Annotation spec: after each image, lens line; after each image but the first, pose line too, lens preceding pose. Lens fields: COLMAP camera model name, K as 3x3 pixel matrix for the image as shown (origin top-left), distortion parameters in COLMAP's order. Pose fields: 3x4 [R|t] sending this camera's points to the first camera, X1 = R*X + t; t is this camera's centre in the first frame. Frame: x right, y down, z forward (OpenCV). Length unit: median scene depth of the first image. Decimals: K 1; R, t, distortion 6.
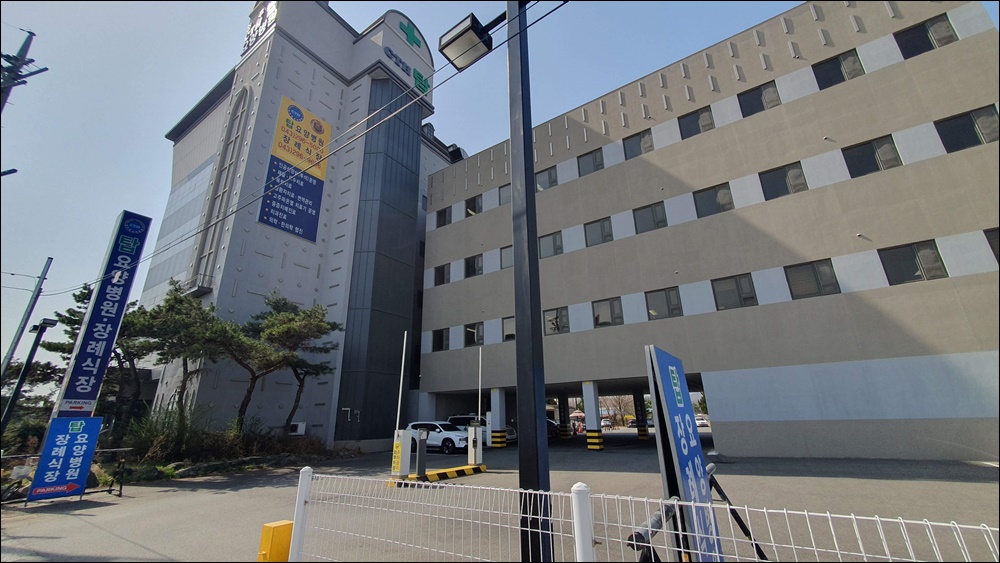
lens RADIAL K [[391.8, 0, 501.2], [0, 391.8, 285.5], [0, 0, 1]] dist [-0.001986, 0.001043]
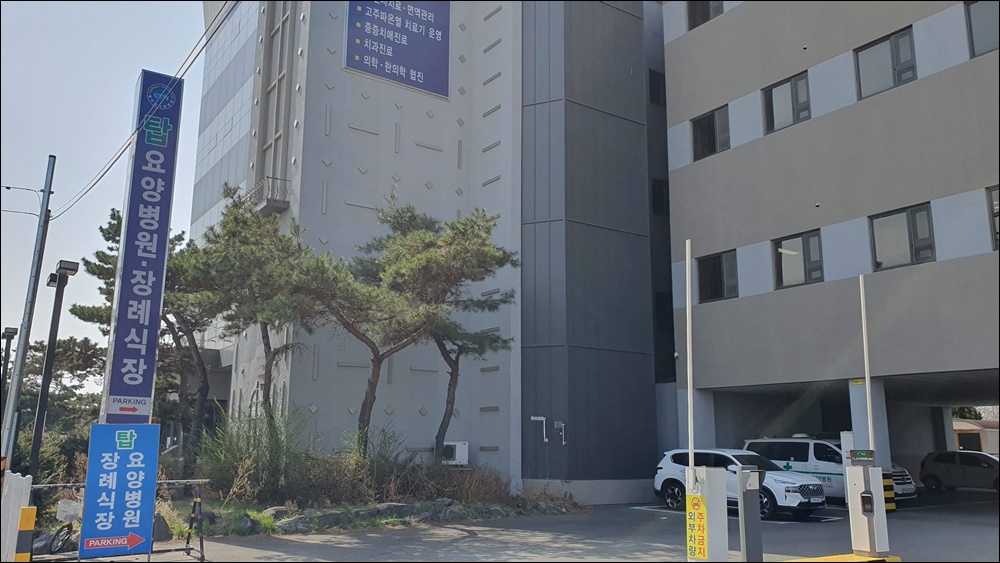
lens RADIAL K [[778.9, 0, 500.9], [0, 778.9, 281.1], [0, 0, 1]] dist [0.016209, -0.019637]
pose [[0.930580, -0.047431, -0.363004, -0.079845], [0.092273, 0.989947, 0.107196, 0.031736], [0.354270, -0.133250, 0.925601, 0.090438]]
